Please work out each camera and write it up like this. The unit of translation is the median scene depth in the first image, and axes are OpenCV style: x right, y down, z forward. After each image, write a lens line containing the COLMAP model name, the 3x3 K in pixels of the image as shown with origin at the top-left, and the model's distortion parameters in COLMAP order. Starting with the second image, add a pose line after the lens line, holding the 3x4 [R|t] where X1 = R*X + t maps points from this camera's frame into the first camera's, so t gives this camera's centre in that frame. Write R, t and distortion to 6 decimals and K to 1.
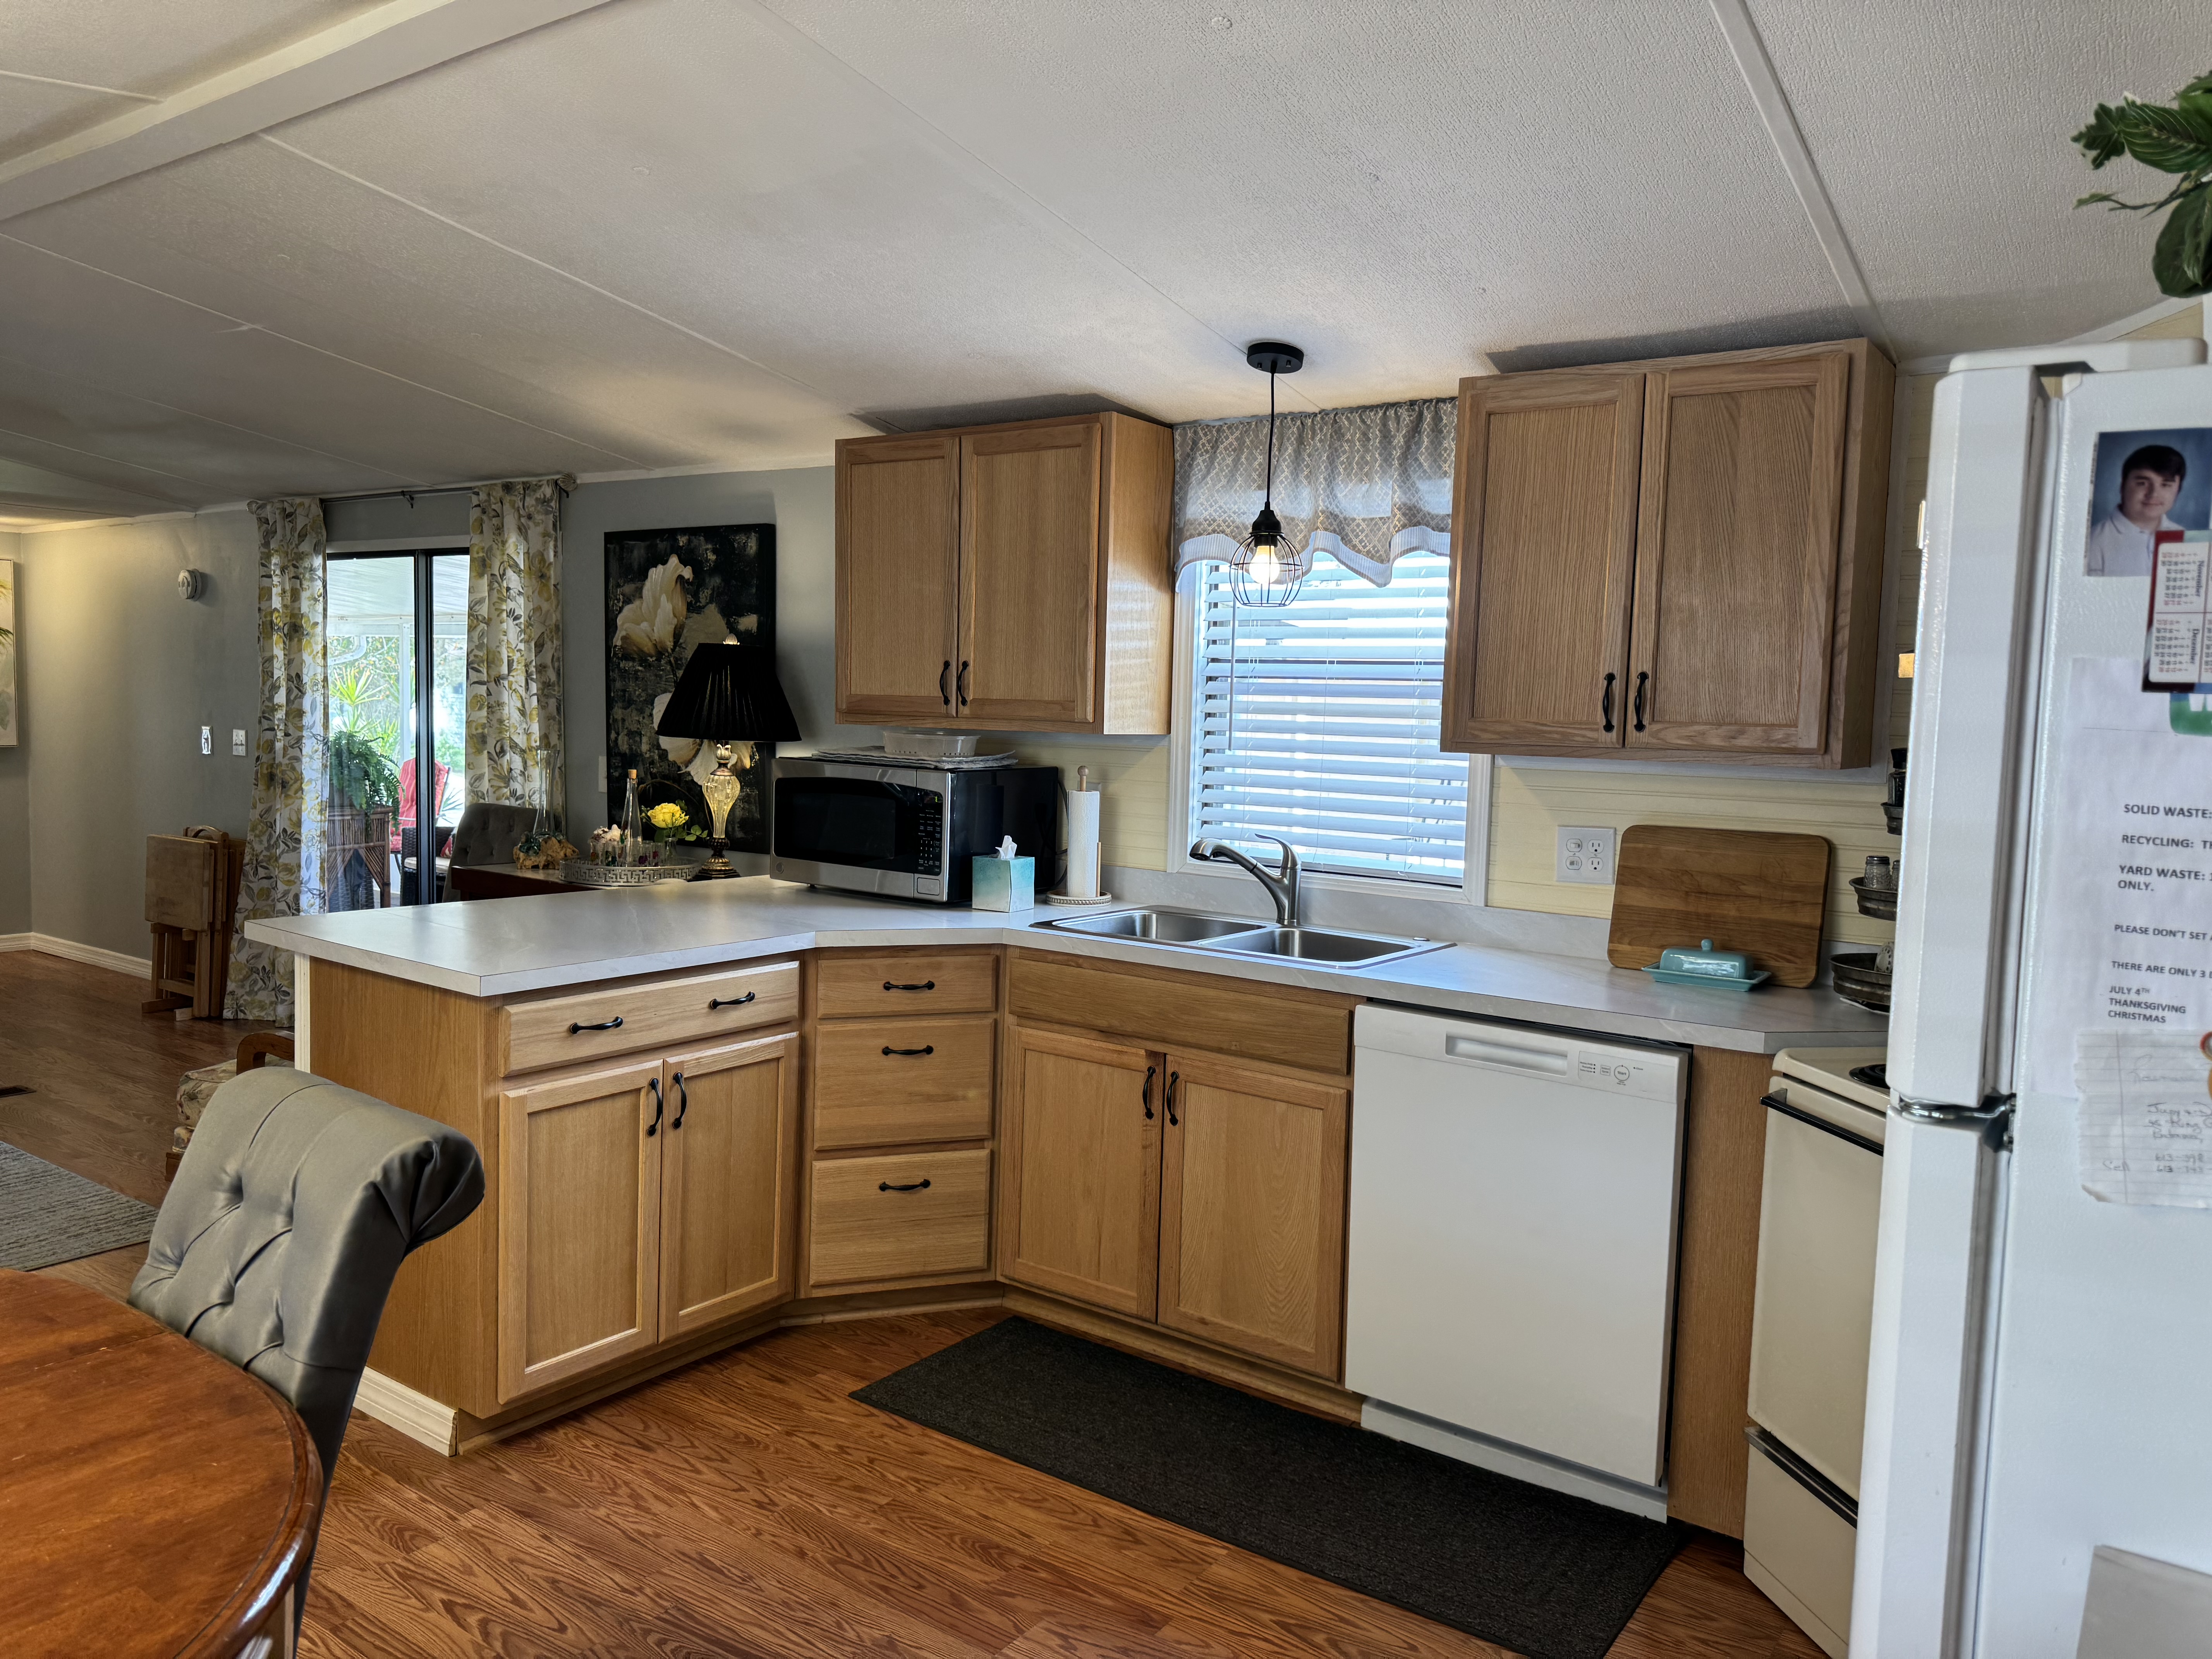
lens RADIAL K [[1557.9, 0, 1106.0], [0, 1557.9, 829.5], [0, 0, 1]] dist [0.101060, -0.159651]
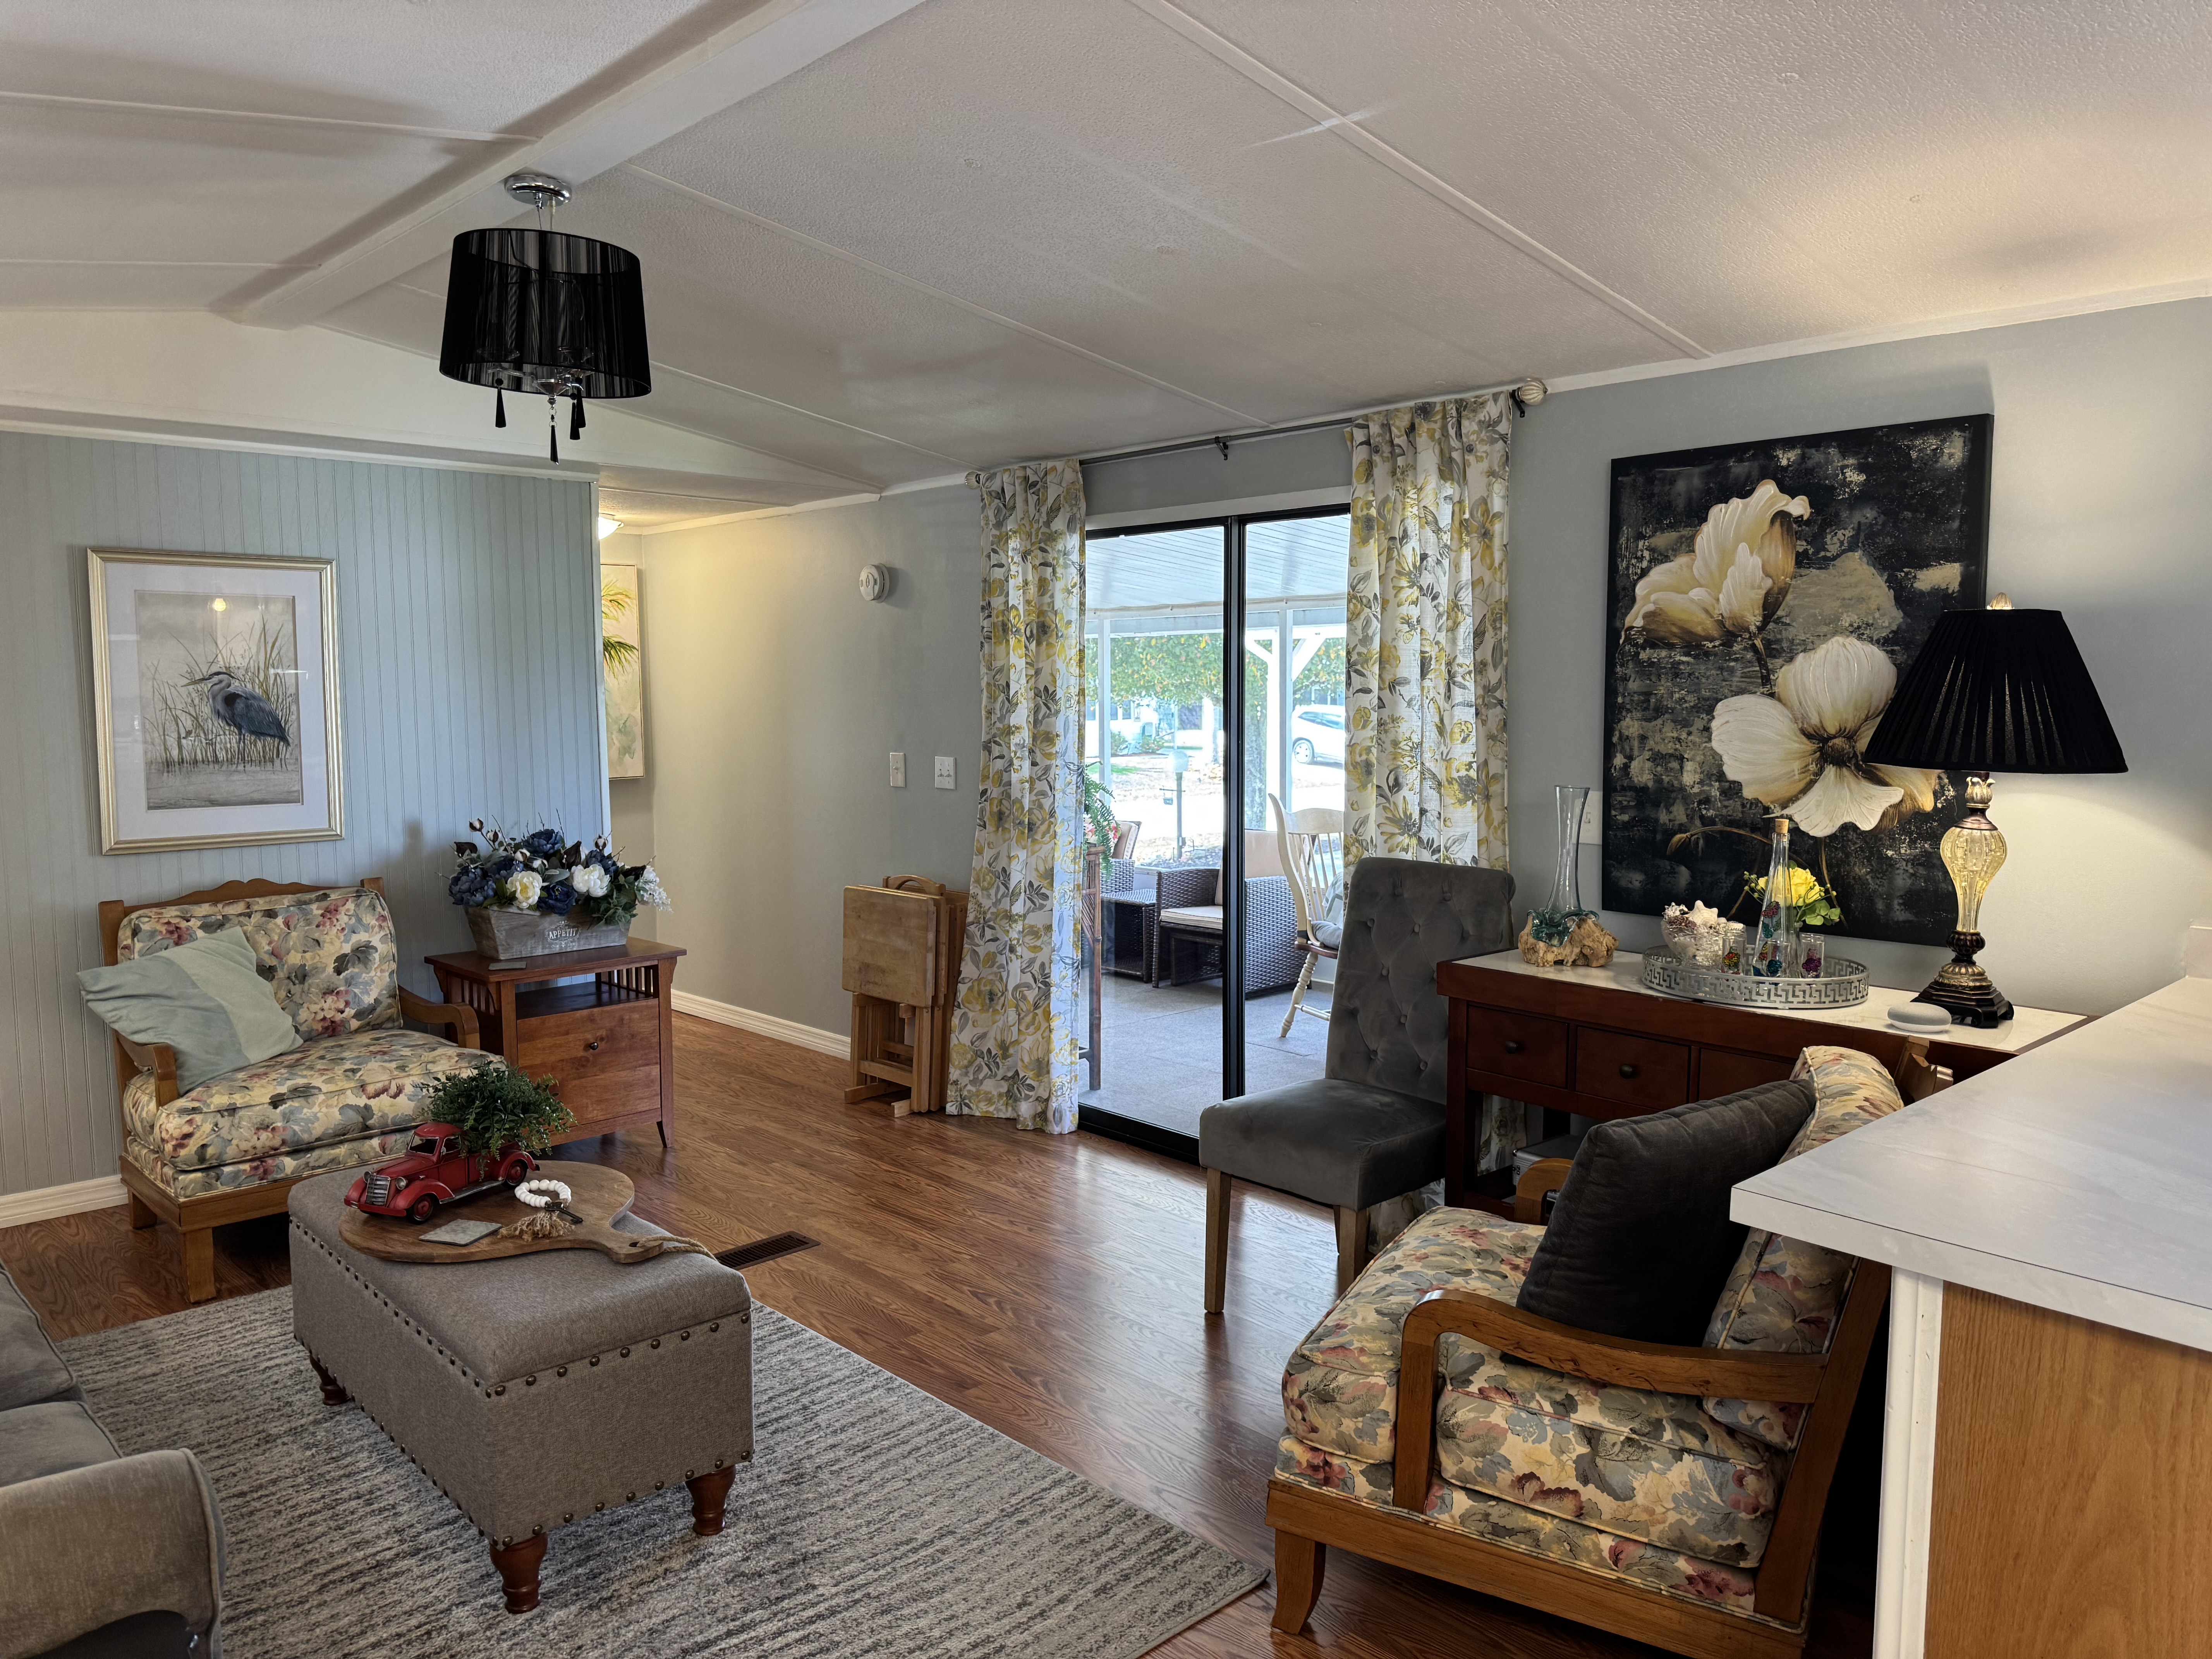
lens RADIAL K [[1557.9, 0, 1106.0], [0, 1557.9, 829.5], [0, 0, 1]] dist [0.101060, -0.159651]
pose [[0.978562, -0.012111, -0.205596, -0.325264], [0.013211, 0.999905, 0.003979, -0.029826], [0.205528, -0.006610, 0.978629, 0.243941]]
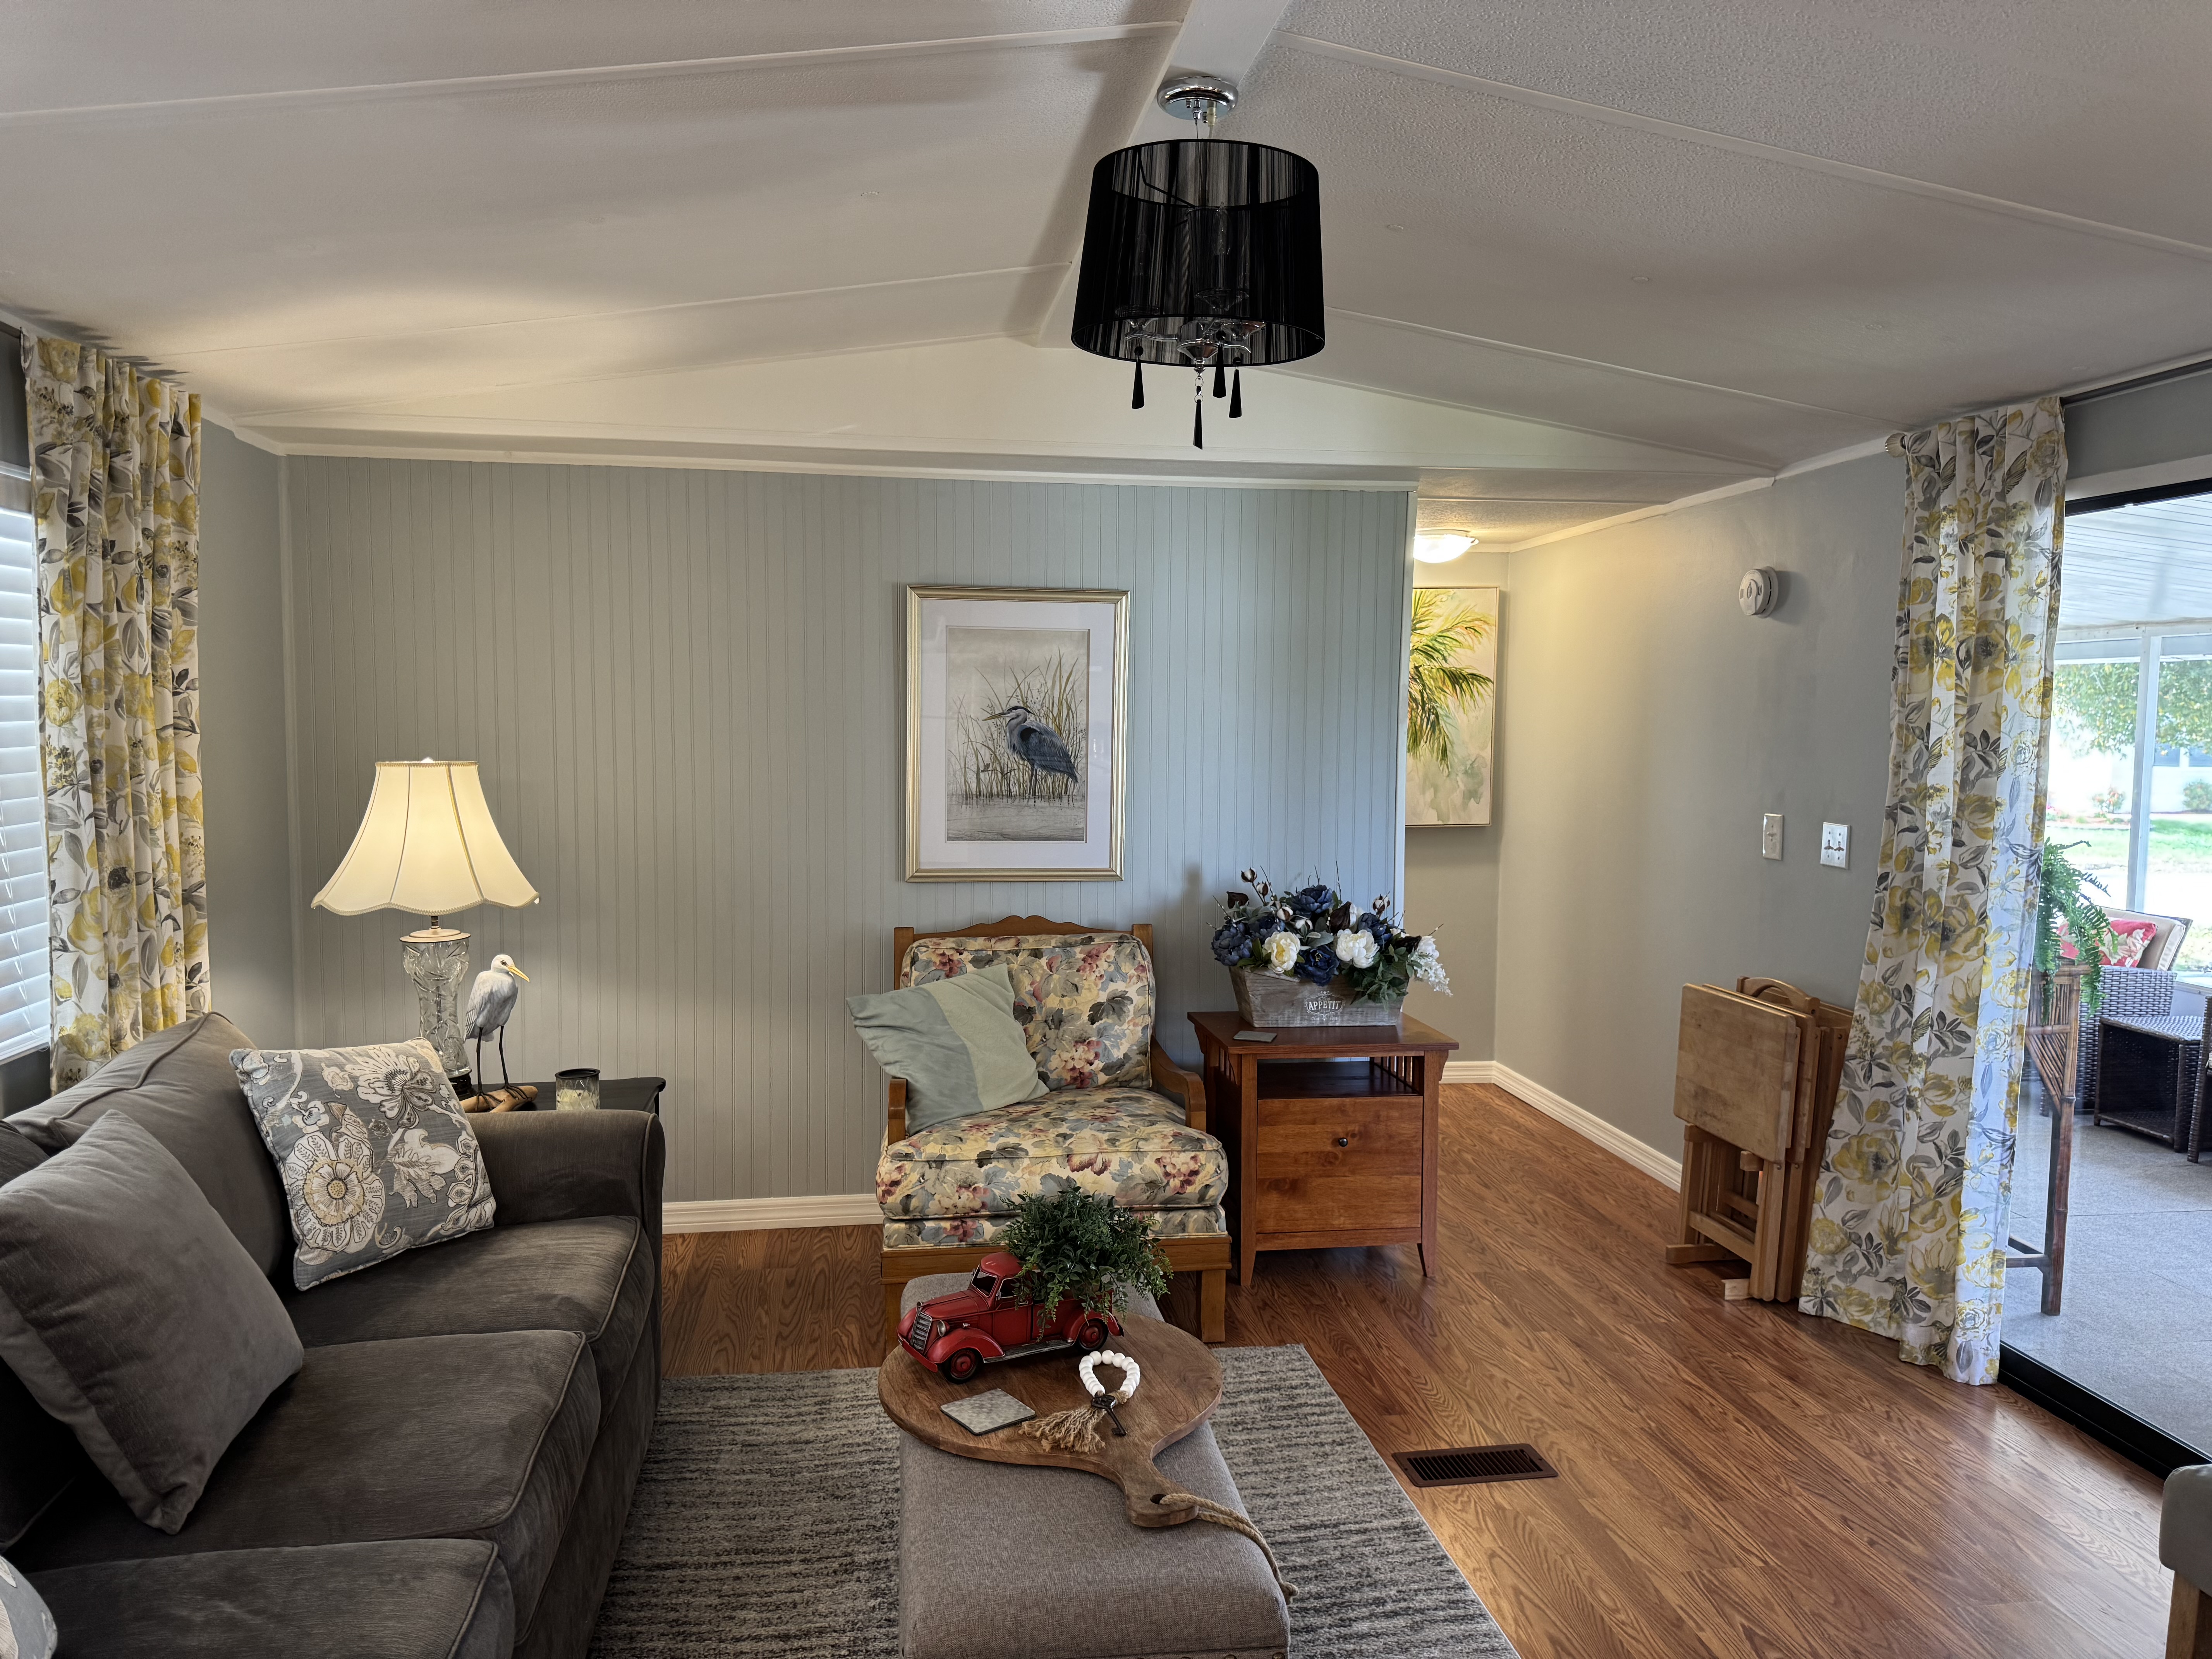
lens RADIAL K [[1547.4, 0, 1093.4], [0, 1547.4, 835.7], [0, 0, 1]] dist [0.099054, -0.150439]
pose [[0.680984, 0.036750, -0.731376, -0.326955], [-0.052871, 0.998601, 0.000949, -0.047690], [0.730387, 0.038022, 0.681974, 0.414654]]
